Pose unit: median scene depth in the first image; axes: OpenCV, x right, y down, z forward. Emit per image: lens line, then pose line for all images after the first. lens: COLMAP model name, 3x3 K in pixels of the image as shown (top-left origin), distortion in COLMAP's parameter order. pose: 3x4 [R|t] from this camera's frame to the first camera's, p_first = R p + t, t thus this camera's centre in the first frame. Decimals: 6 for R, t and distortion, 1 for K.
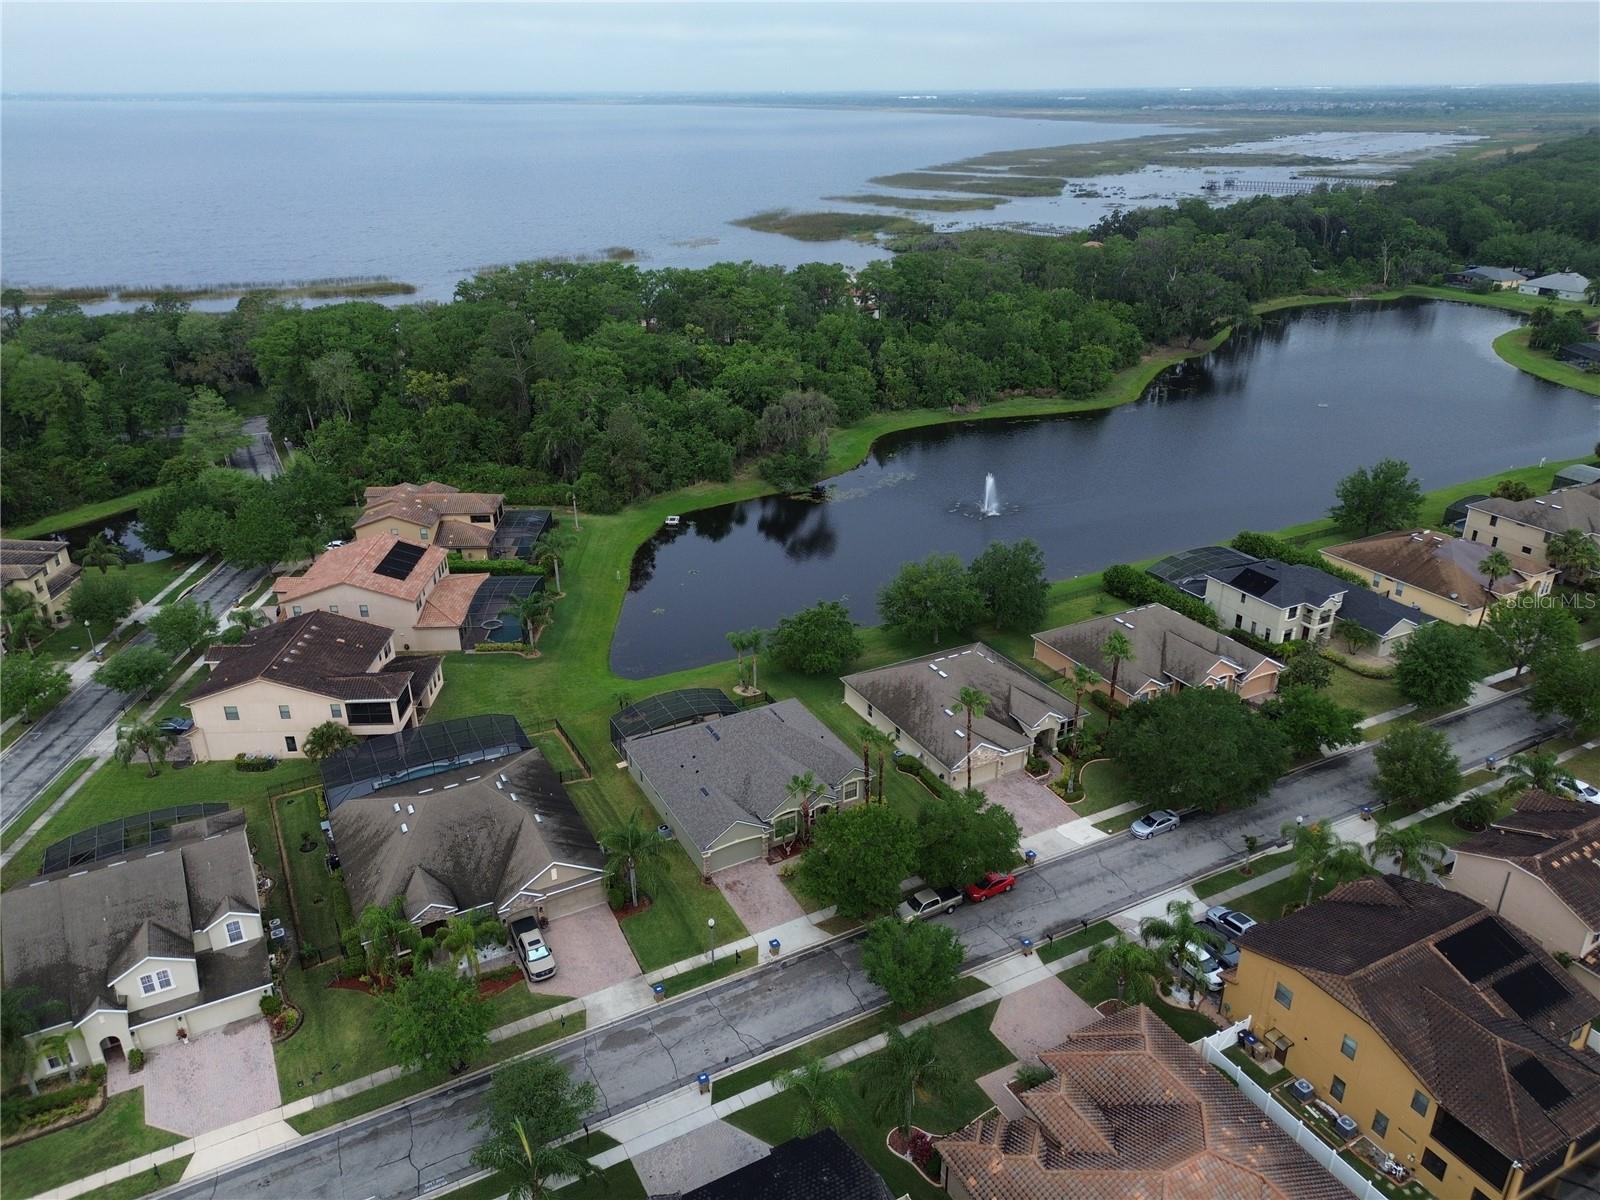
lens RADIAL K [[1126.2, 0, 802.2], [0, 1126.2, 600.6], [0, 0, 1]] dist [0.072671, -0.074511]
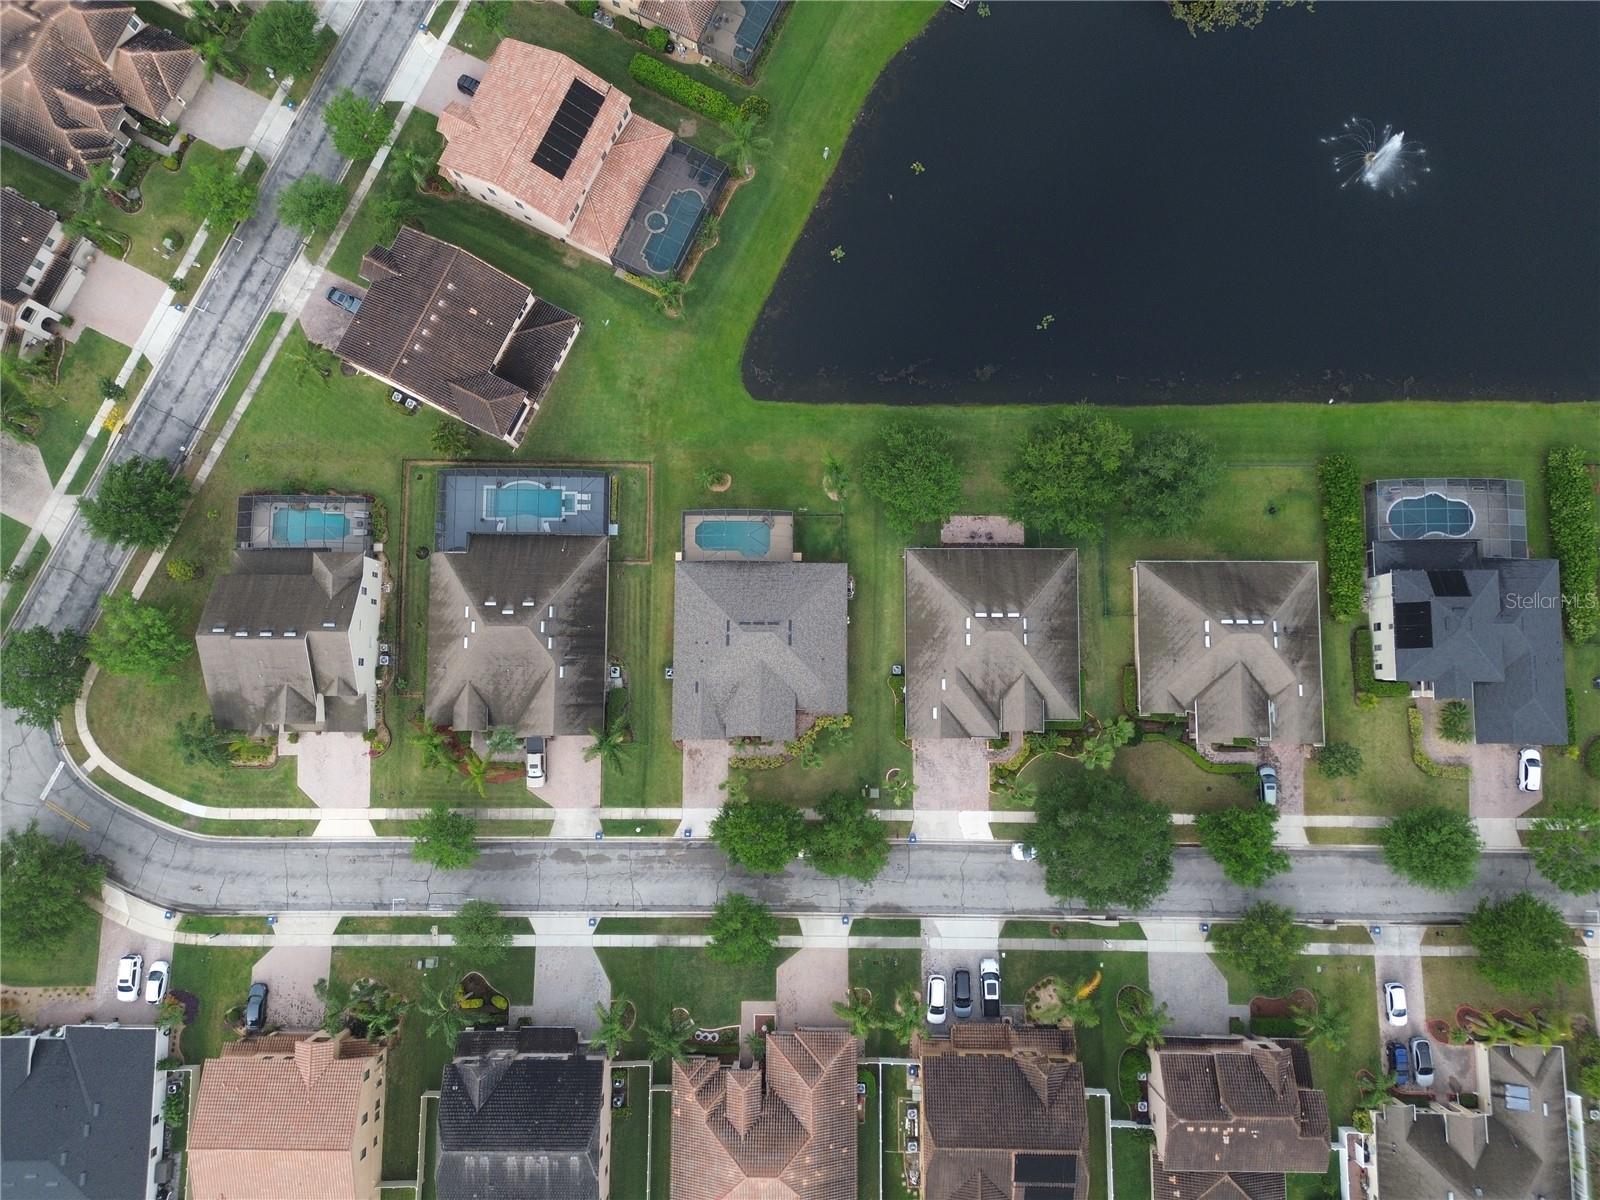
lens RADIAL K [[1135.1, 0, 800.0], [0, 1135.1, 600.0], [0, 0, 1]] dist [0.092468, -0.116334]
pose [[0.879333, 0.473543, -0.050299, 0.024727], [-0.188710, 0.443487, 0.876189, -0.836063], [0.437220, -0.760970, 0.479335, 0.459857]]
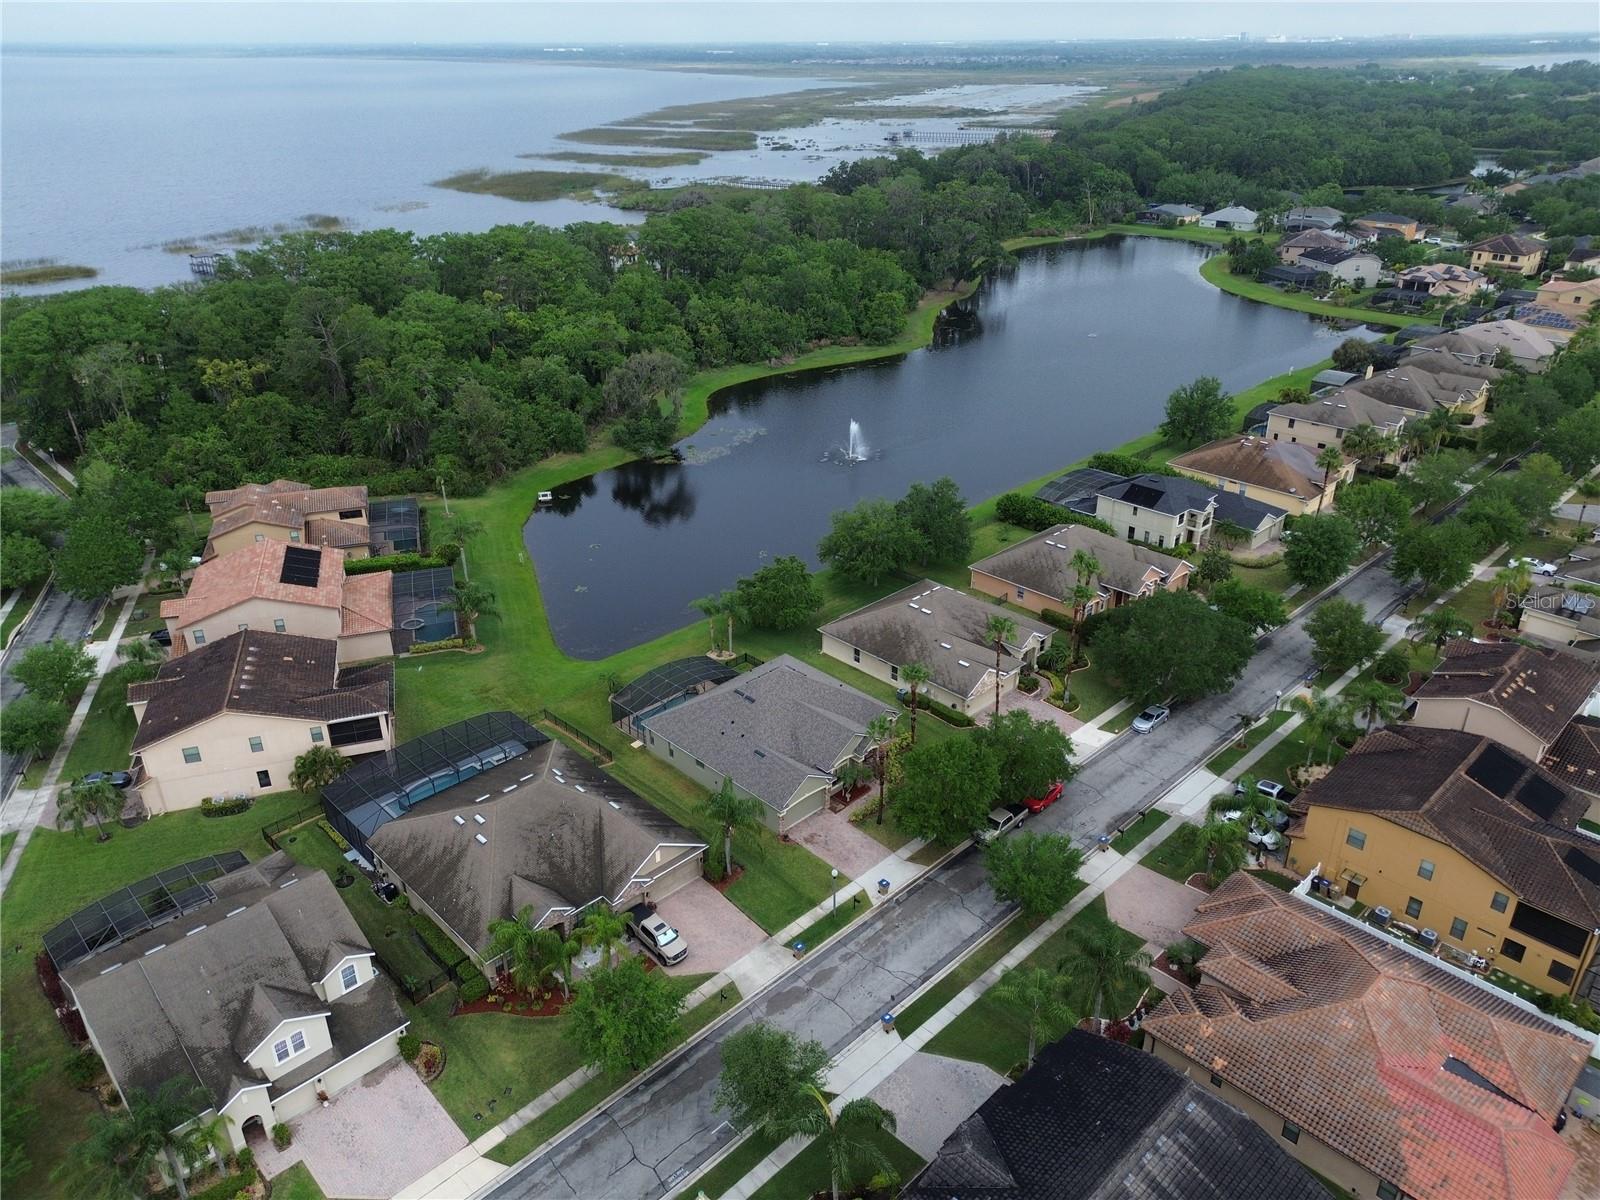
lens RADIAL K [[1126.2, 0, 802.2], [0, 1126.2, 600.6], [0, 0, 1]] dist [0.072671, -0.074511]
pose [[0.960232, -0.124171, 0.250071, -0.244184], [0.115790, 0.992113, 0.048012, -0.007233], [-0.254061, -0.017147, 0.967036, 0.024328]]
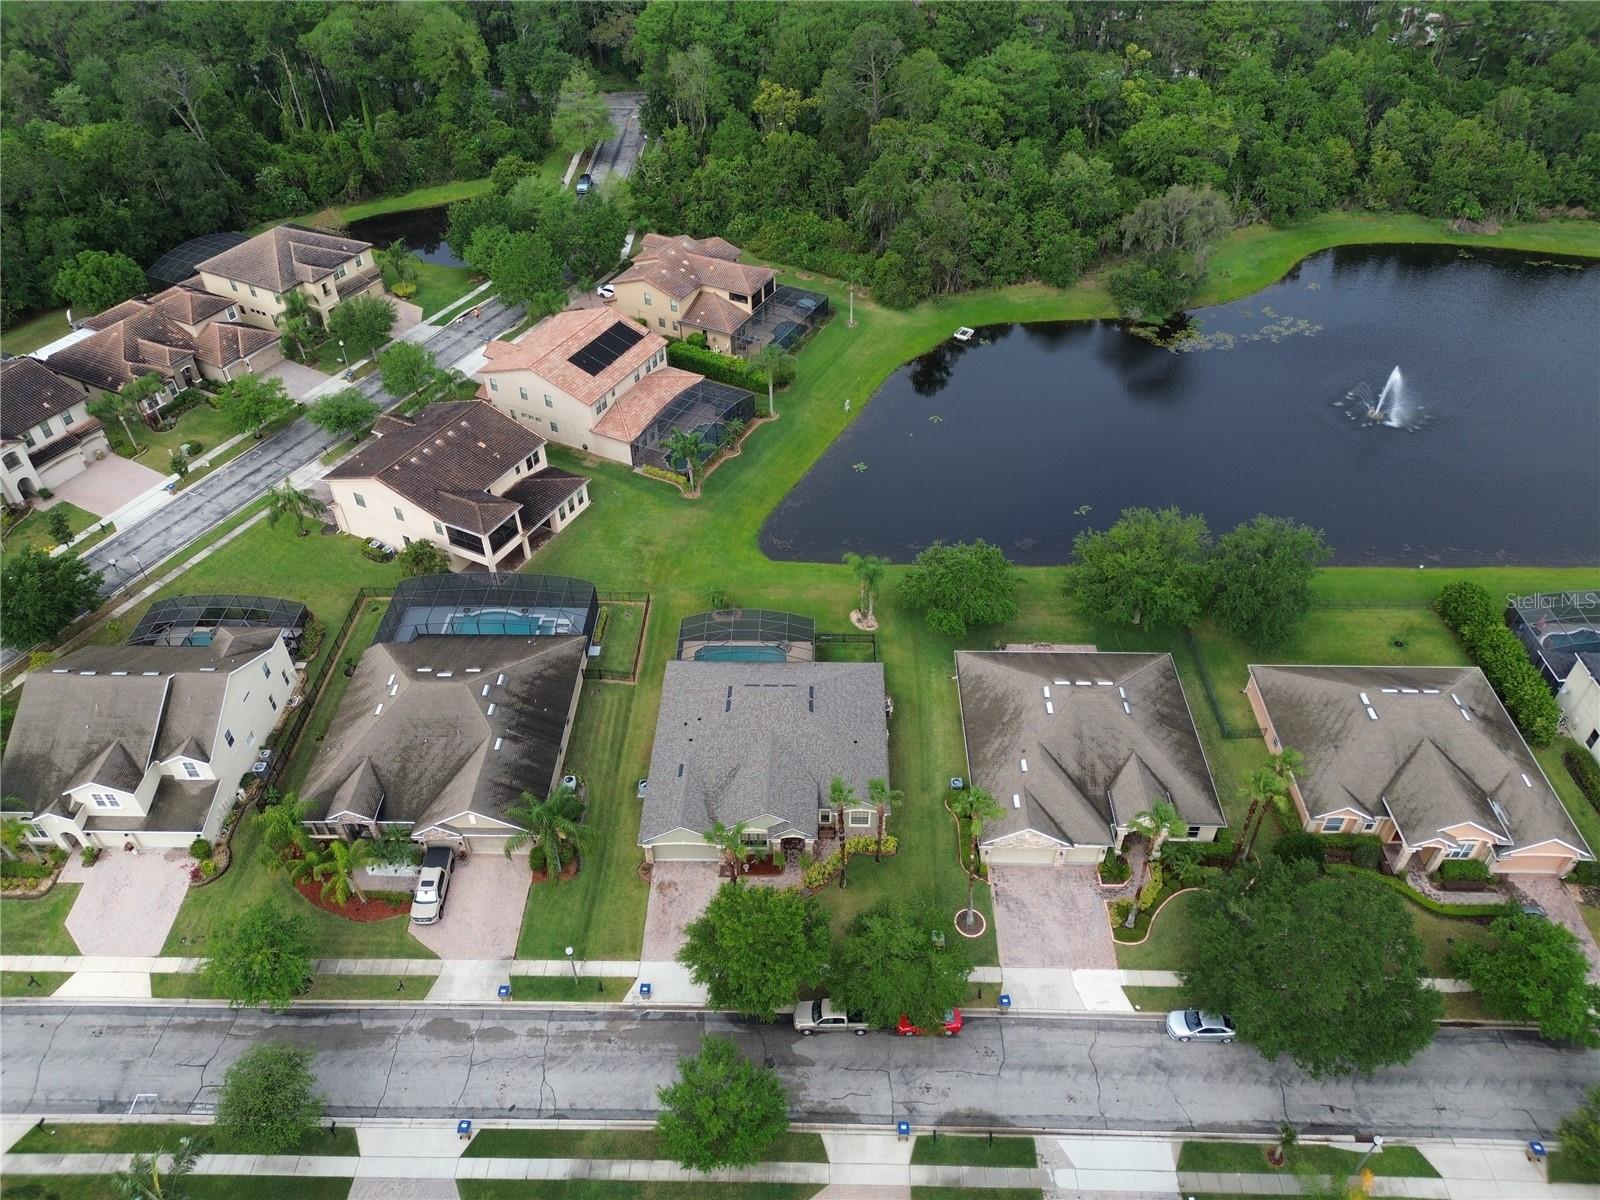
lens RADIAL K [[1126.2, 0, 802.2], [0, 1126.2, 600.6], [0, 0, 1]] dist [0.072671, -0.074511]
pose [[0.873117, 0.320510, -0.367342, 0.238294], [-0.197809, 0.921603, 0.333947, -0.227820], [0.445576, -0.218911, 0.868067, 0.266720]]
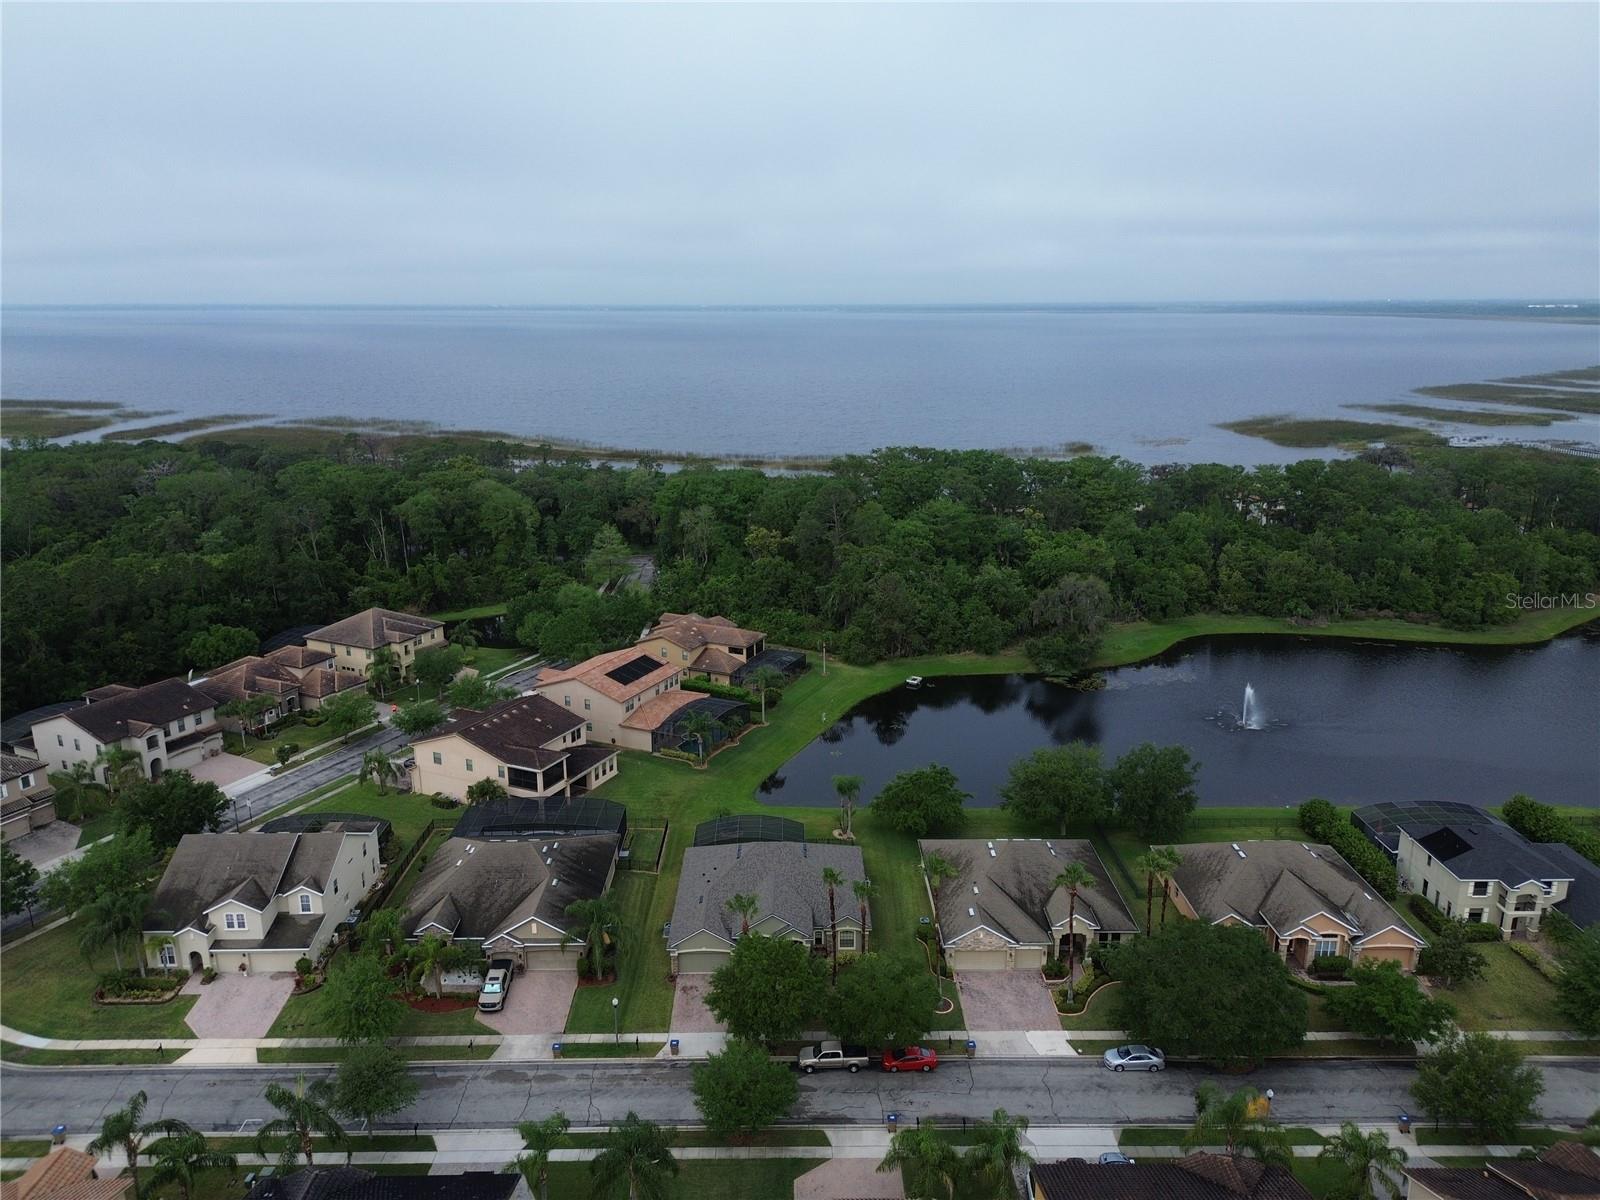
lens RADIAL K [[1126.2, 0, 802.2], [0, 1126.2, 600.6], [0, 0, 1]] dist [0.072671, -0.074511]
pose [[0.887747, 0.120221, -0.444357, 0.389631], [-0.190669, 0.974629, -0.117235, -0.001600], [0.418989, 0.188800, 0.888146, 0.012453]]
